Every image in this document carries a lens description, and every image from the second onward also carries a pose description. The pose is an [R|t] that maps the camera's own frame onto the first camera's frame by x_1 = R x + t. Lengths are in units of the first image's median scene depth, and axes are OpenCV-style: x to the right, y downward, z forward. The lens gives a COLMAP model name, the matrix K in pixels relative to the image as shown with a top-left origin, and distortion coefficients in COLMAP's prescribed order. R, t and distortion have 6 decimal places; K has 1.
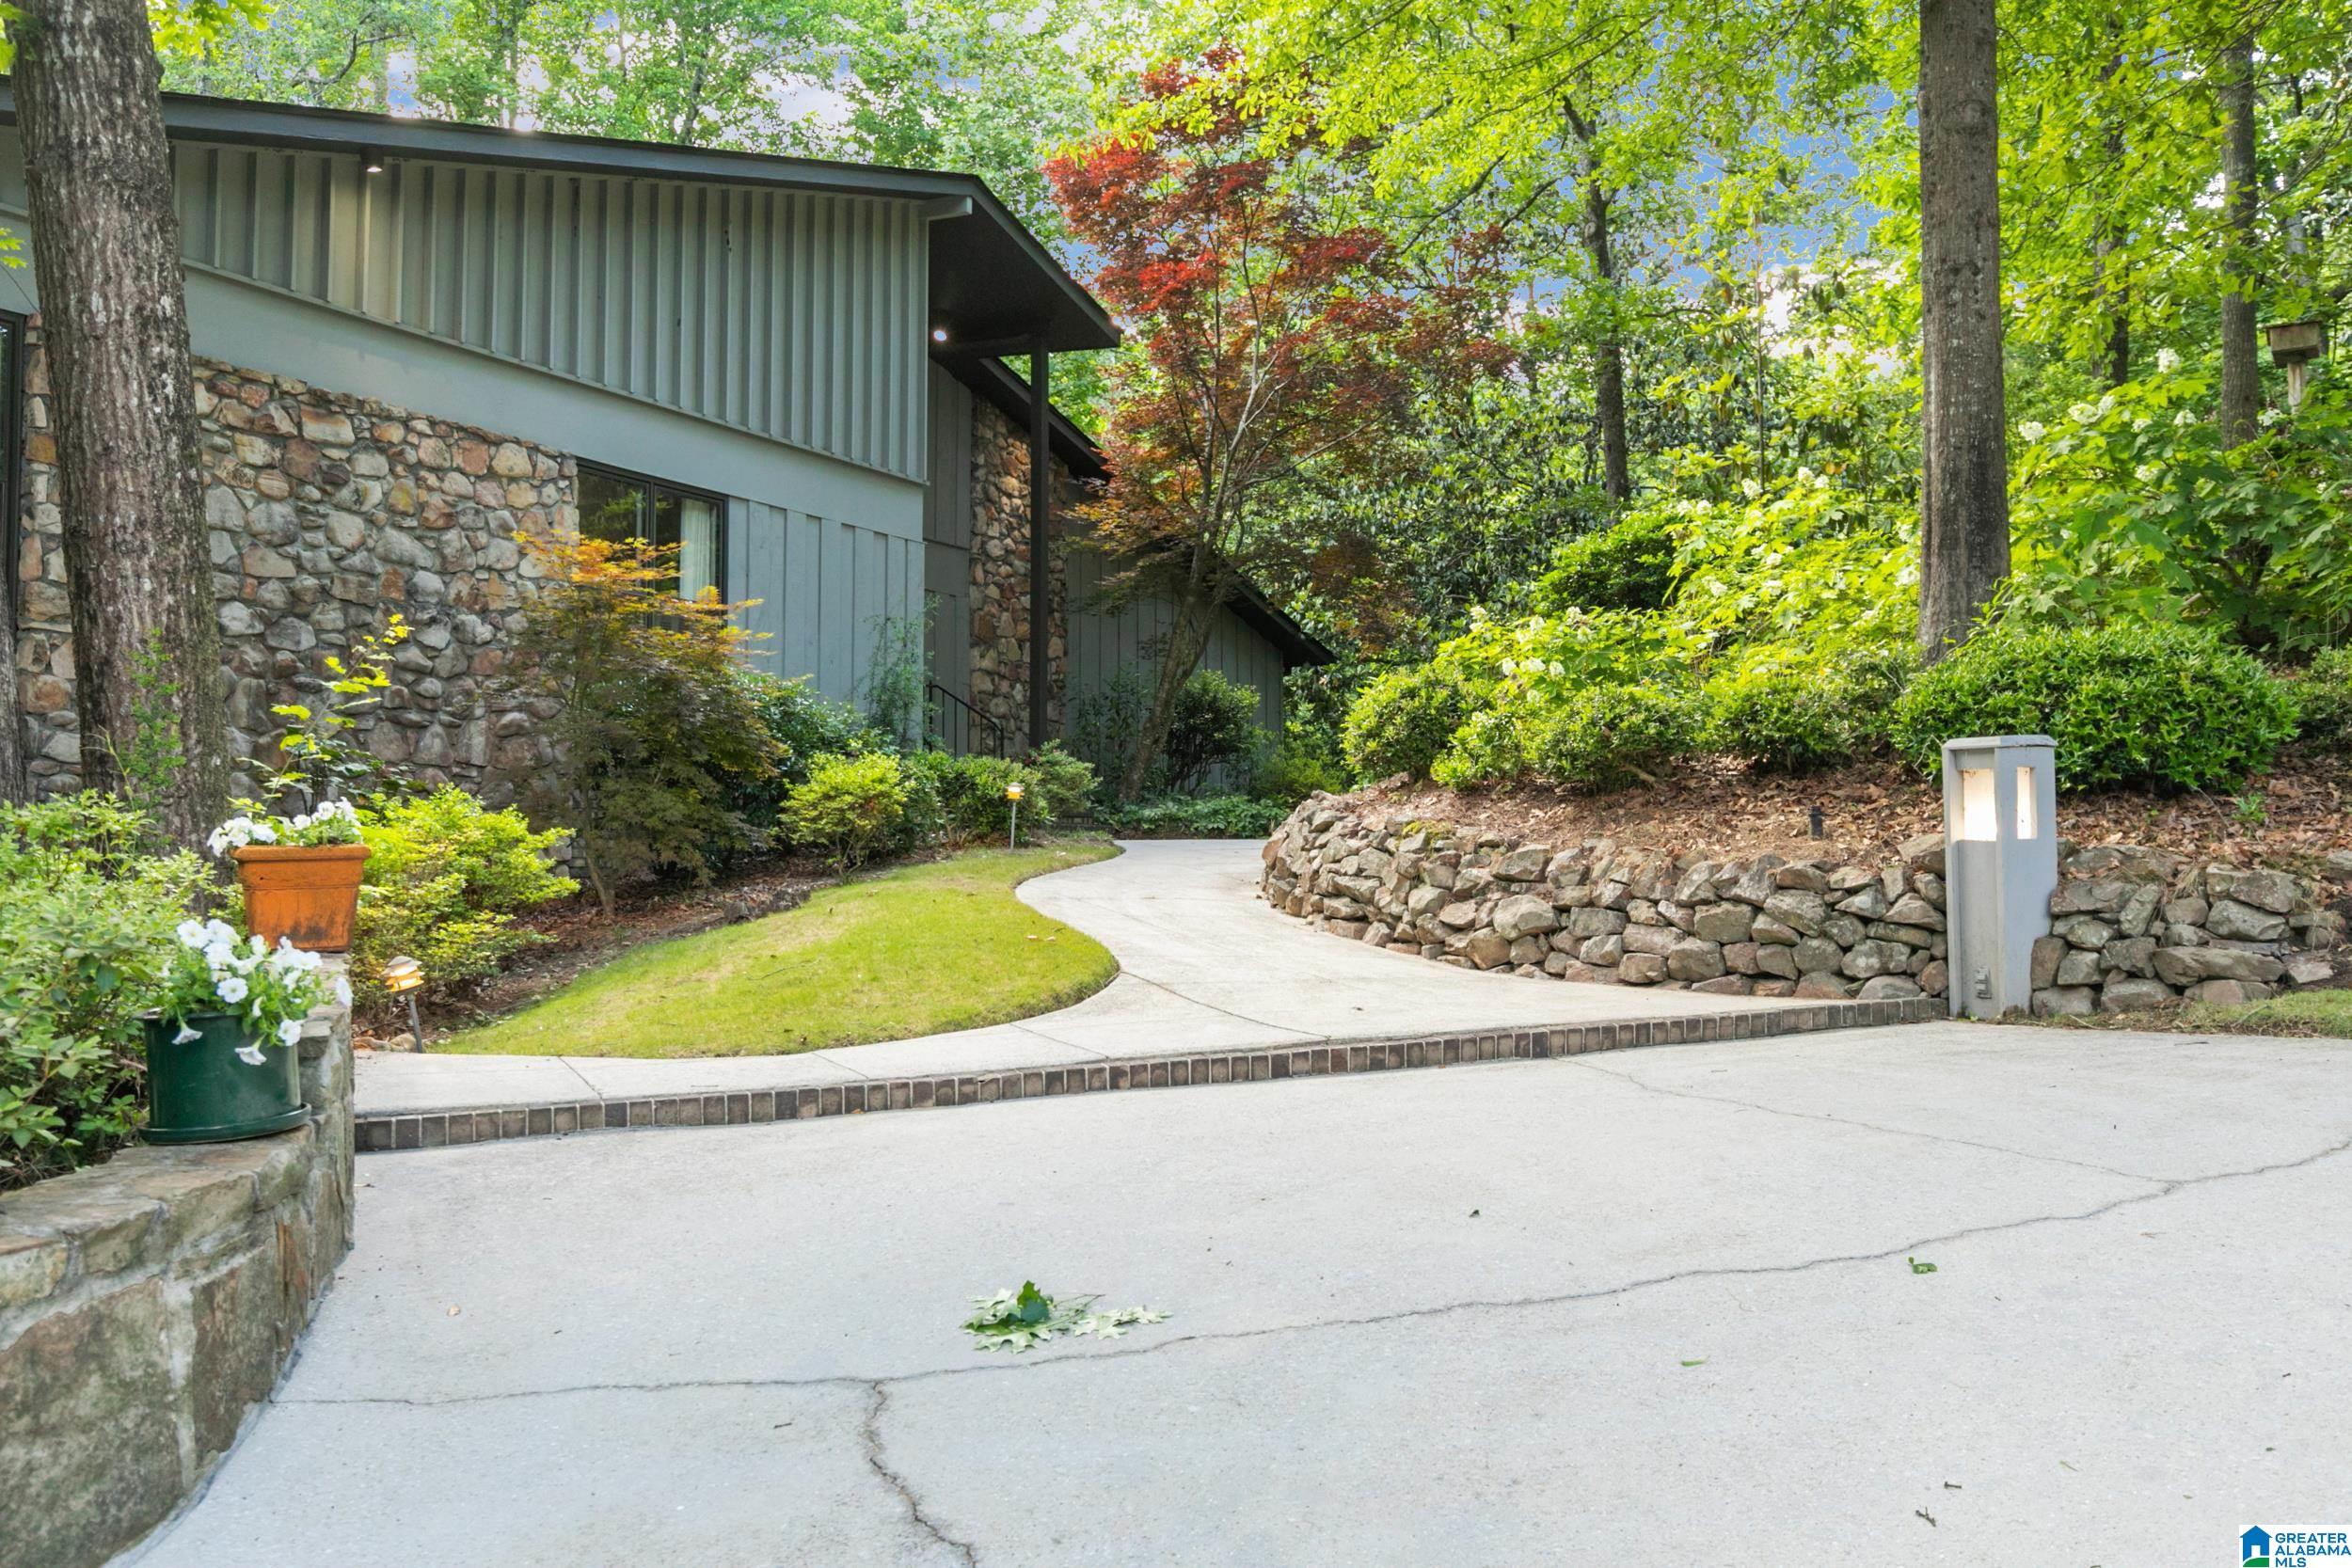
lens RADIAL K [[2105.3, 0, 1180.7], [0, 2105.3, 784.3], [0, 0, 1]] dist [0.009504, -0.002147]
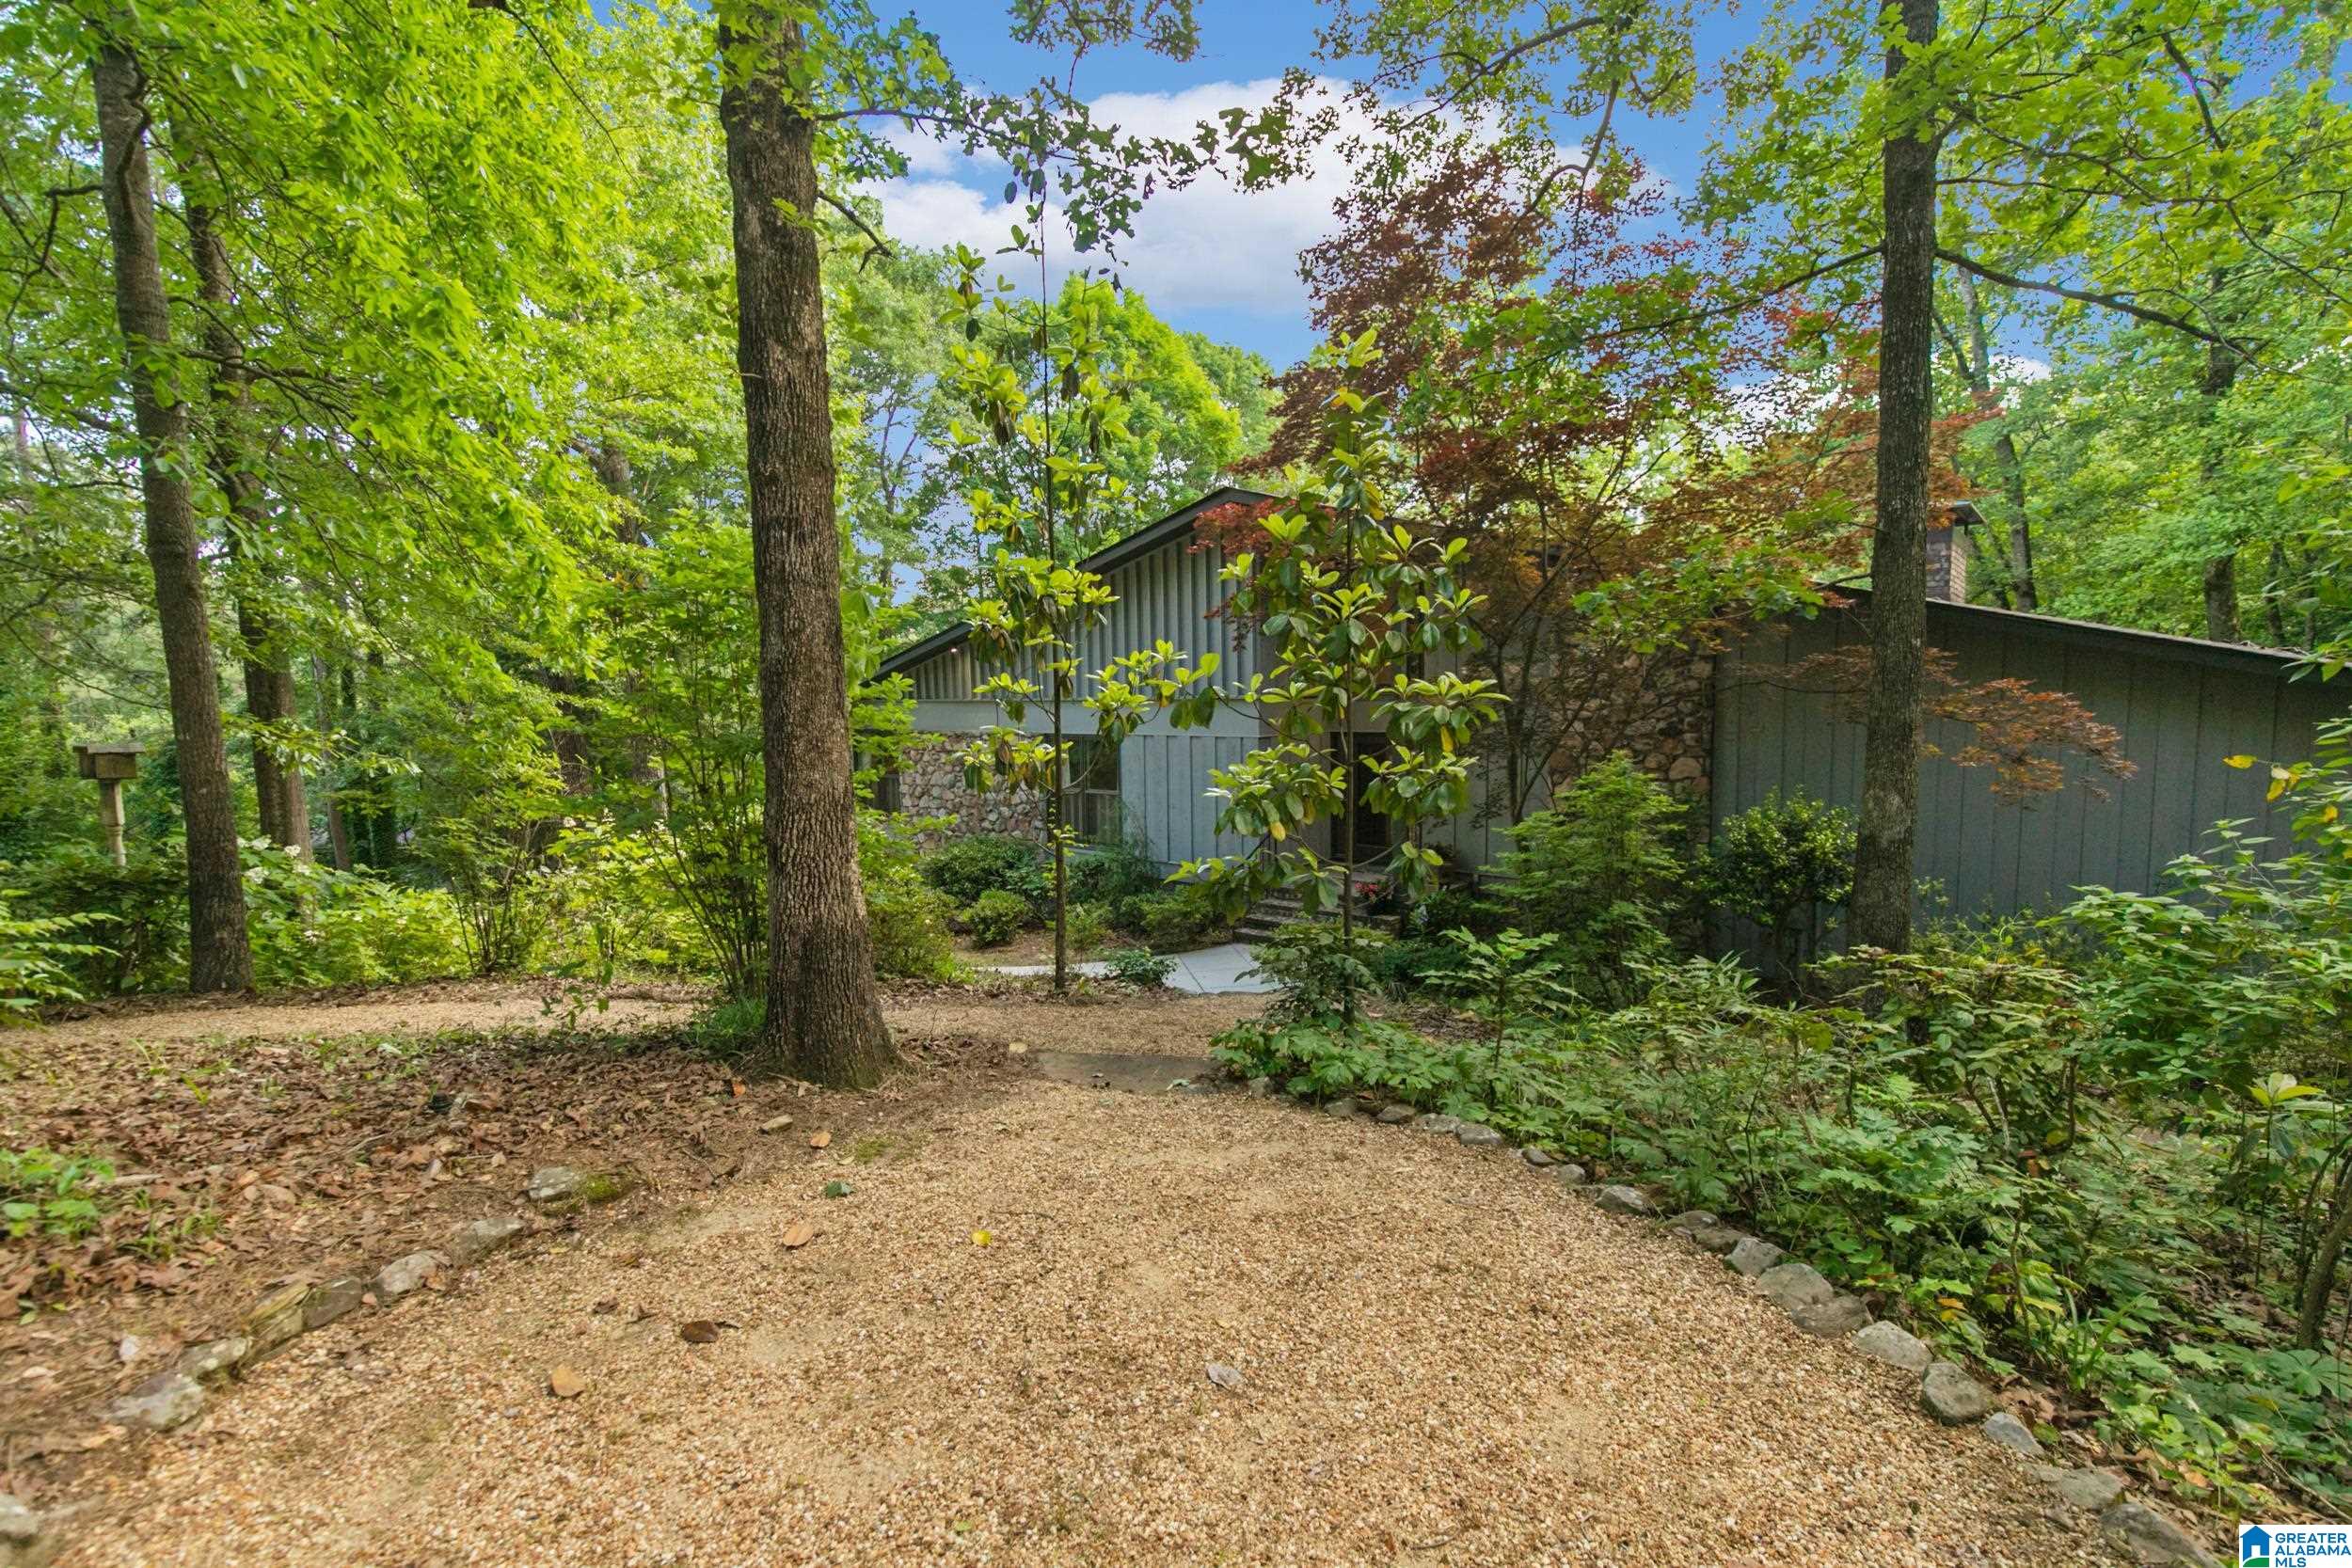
lens RADIAL K [[1061.6, 0, 1173.6], [0, 1061.6, 781.8], [0, 0, 1]] dist [0.005936, -0.000382]
pose [[-0.236442, 0.080258, -0.968325, 0.899179], [0.060863, 0.995849, 0.067678, -0.195759], [0.969737, -0.042934, -0.240345, 1.591648]]
